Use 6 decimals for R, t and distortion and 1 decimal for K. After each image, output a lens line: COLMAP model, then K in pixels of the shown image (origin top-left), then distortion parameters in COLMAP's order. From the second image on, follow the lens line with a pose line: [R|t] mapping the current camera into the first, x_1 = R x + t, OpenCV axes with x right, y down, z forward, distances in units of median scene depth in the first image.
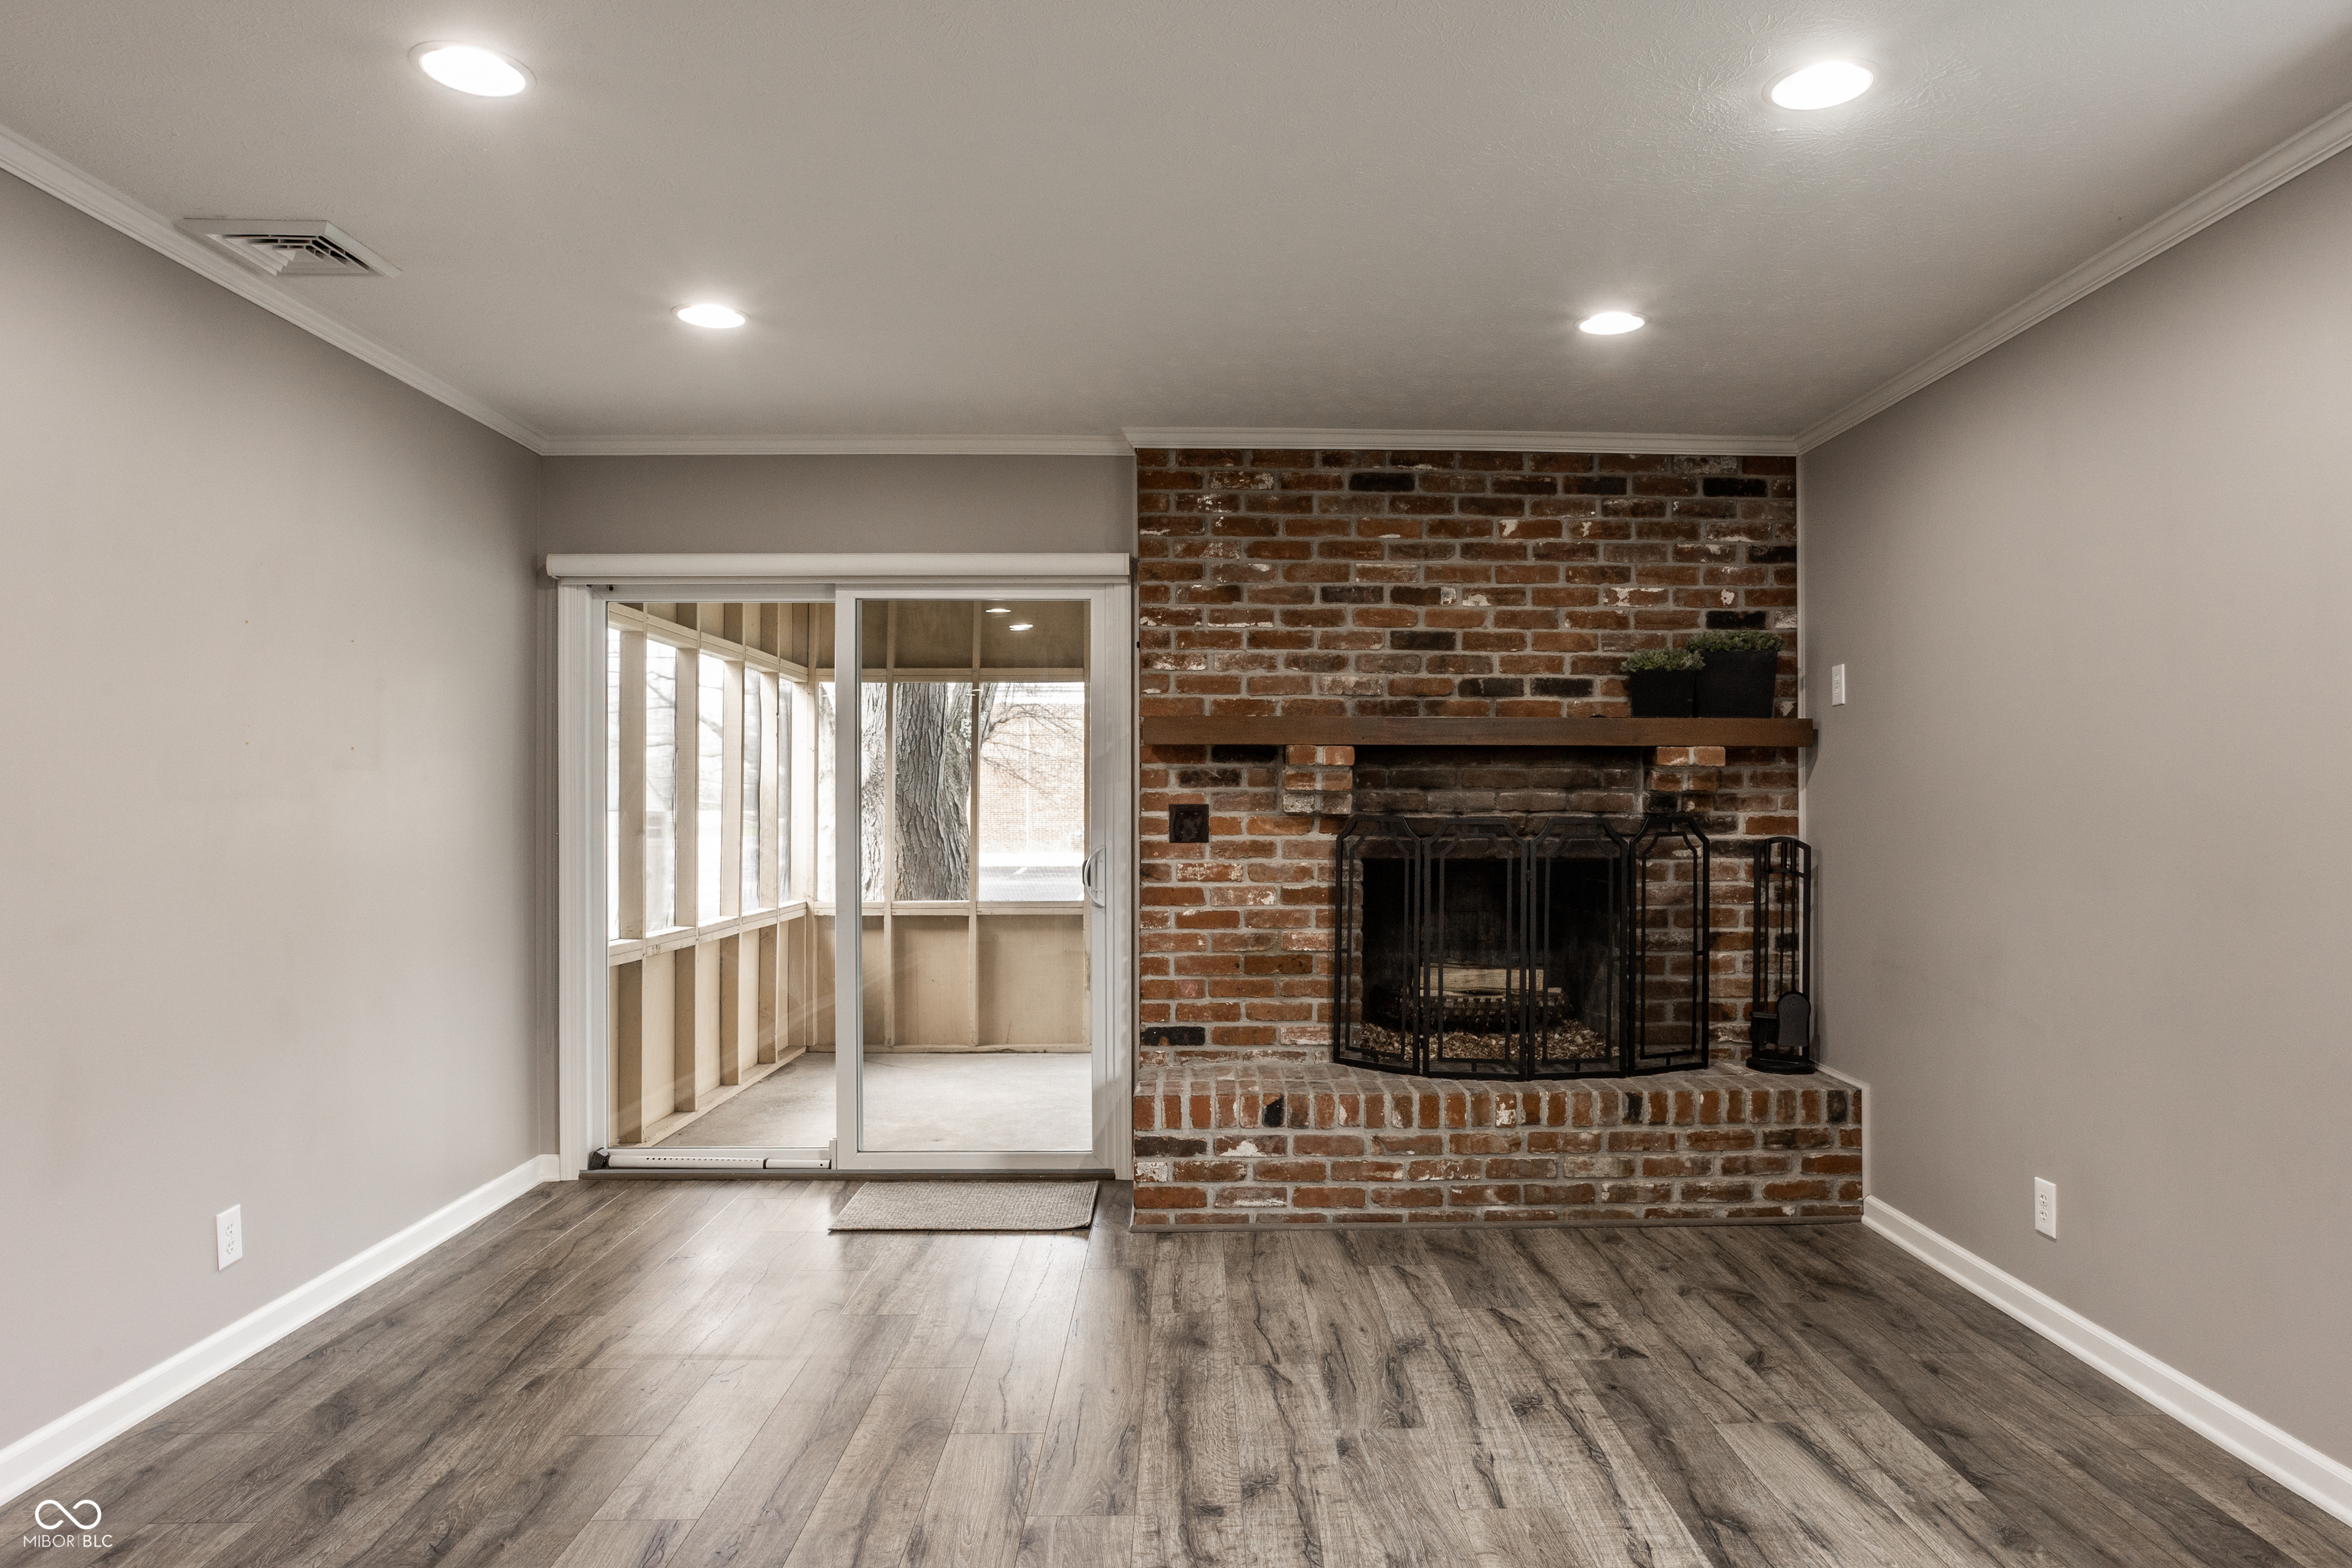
lens RADIAL K [[1459.4, 0, 1230.1], [0, 1459.4, 794.2], [0, 0, 1]] dist [-0.044739, 0.018913]
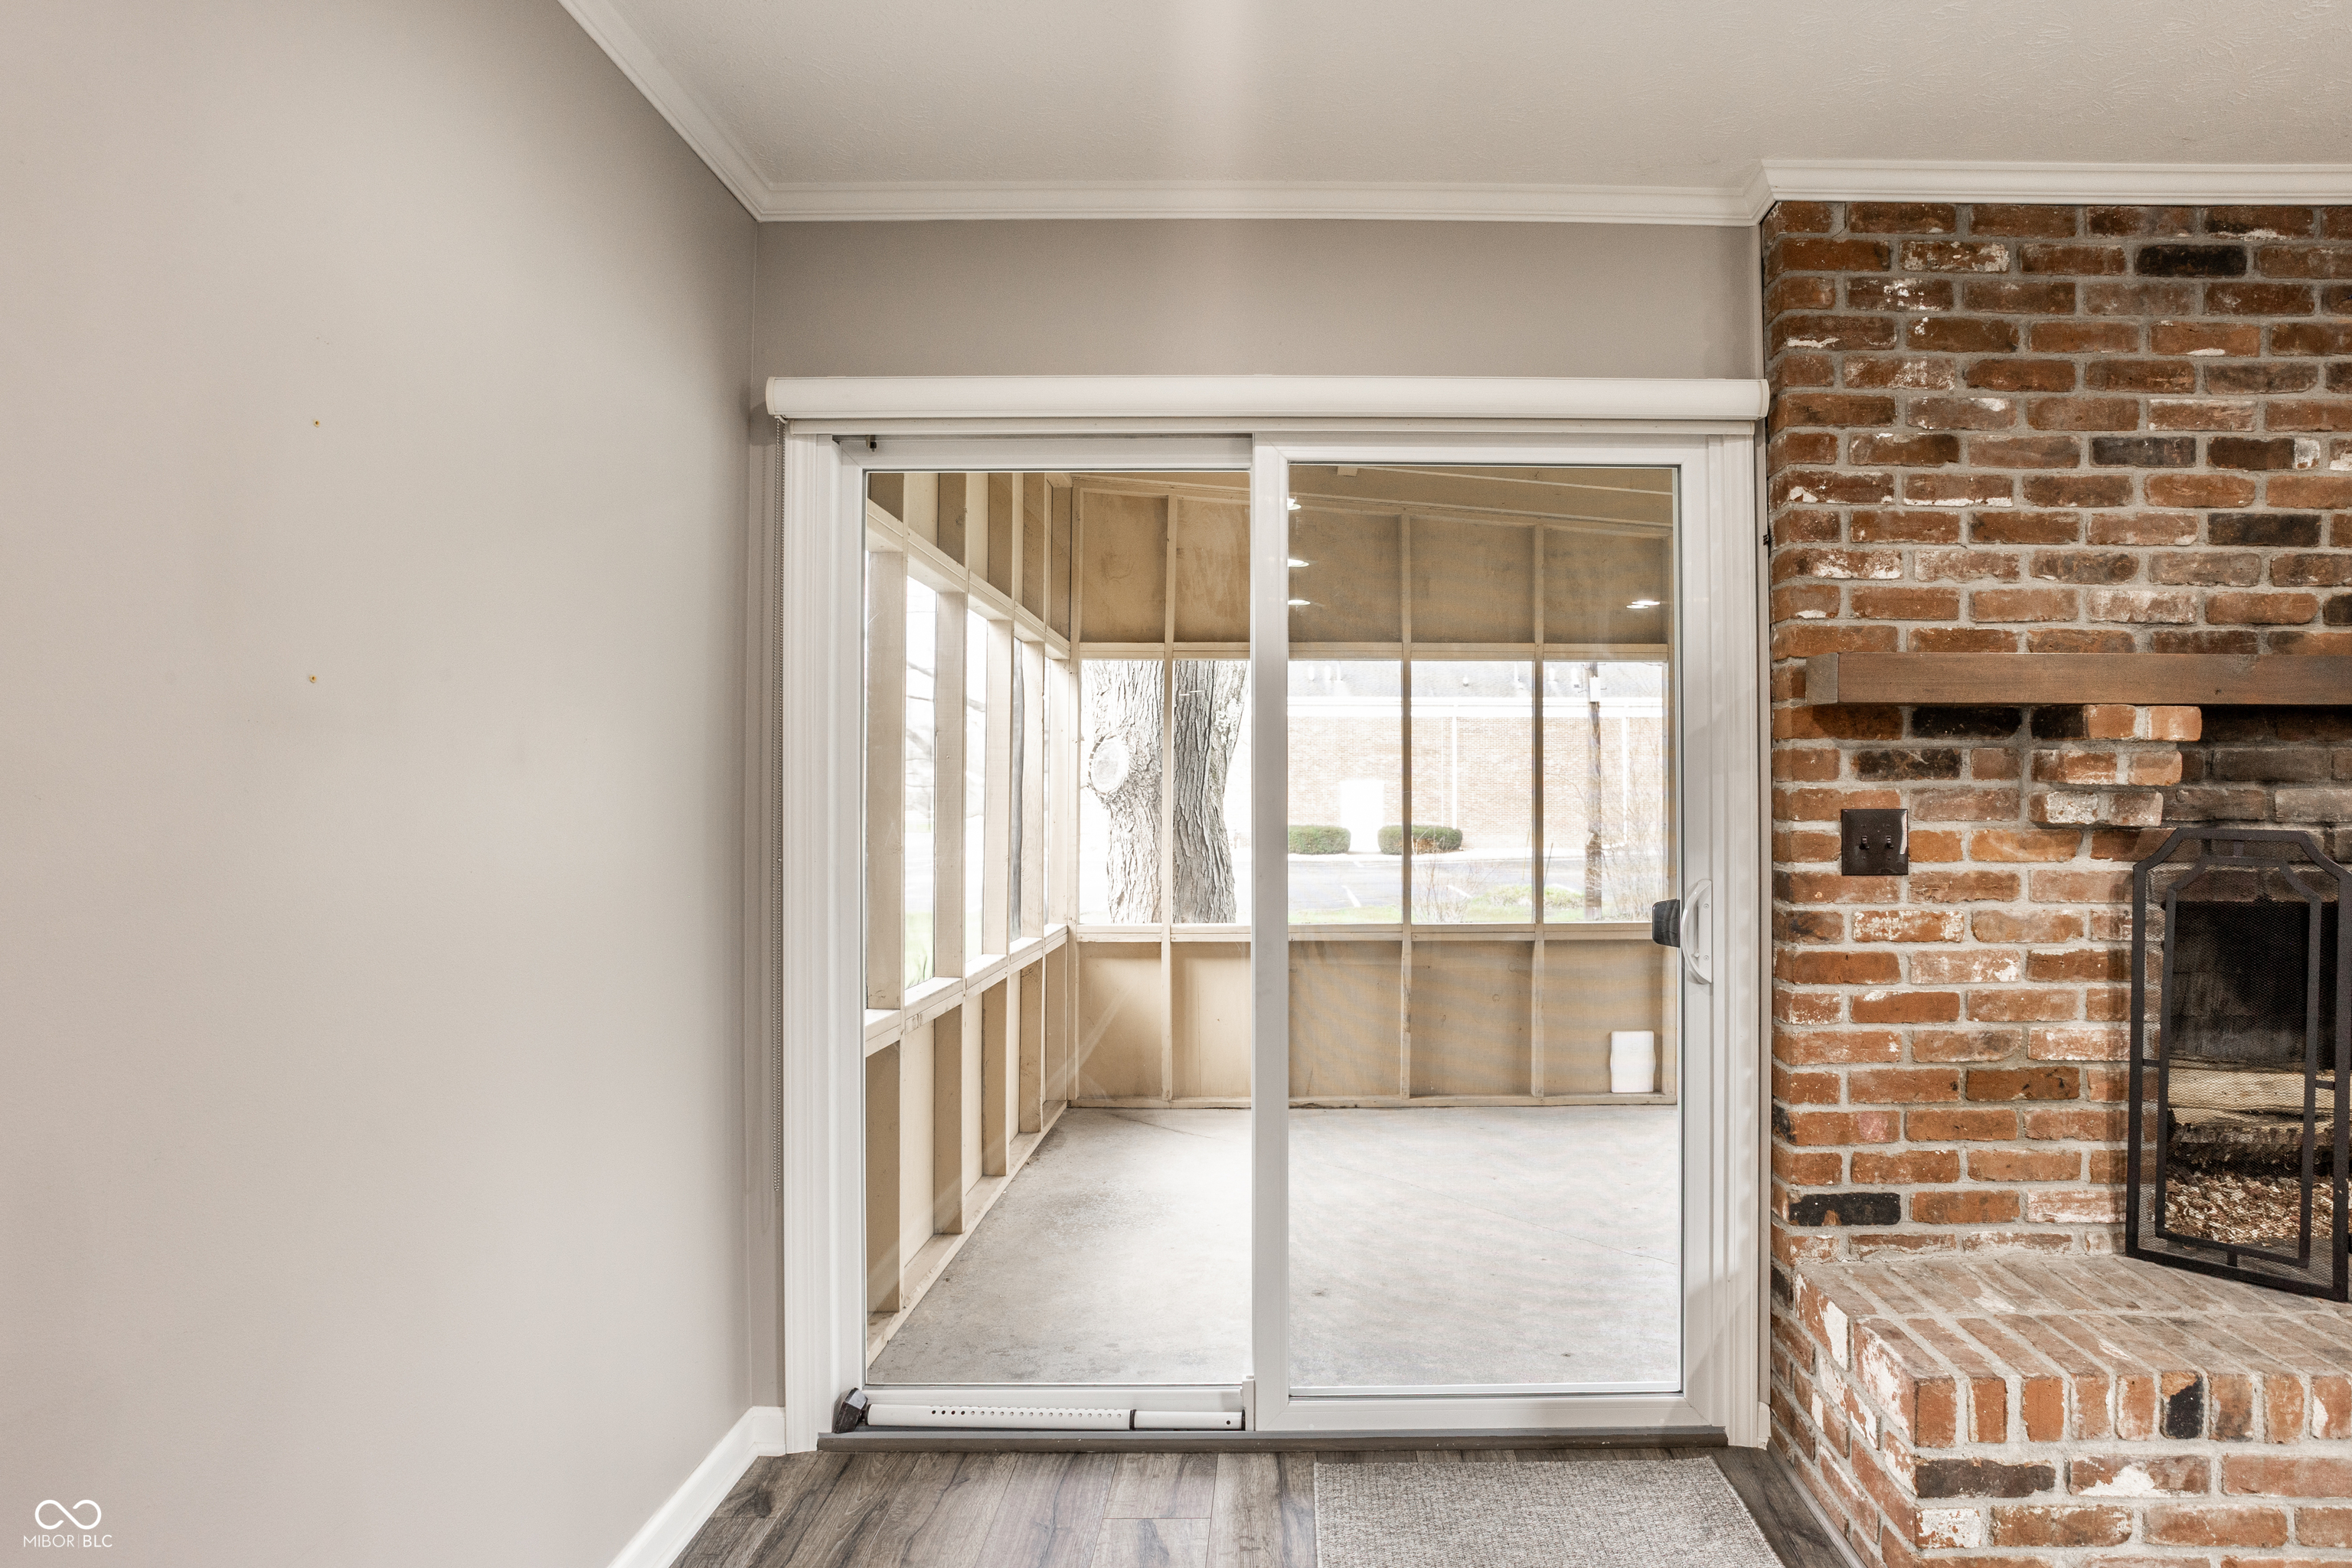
lens RADIAL K [[1243.2, 0, 1310.1], [0, 1243.2, 785.2], [0, 0, 1]] dist [-0.045673, 0.030399]
pose [[0.999872, -0.000027, -0.015993, -0.244053], [-0.000115, 0.999961, -0.008852, 0.001578], [0.015993, 0.008853, 0.999833, 0.505413]]
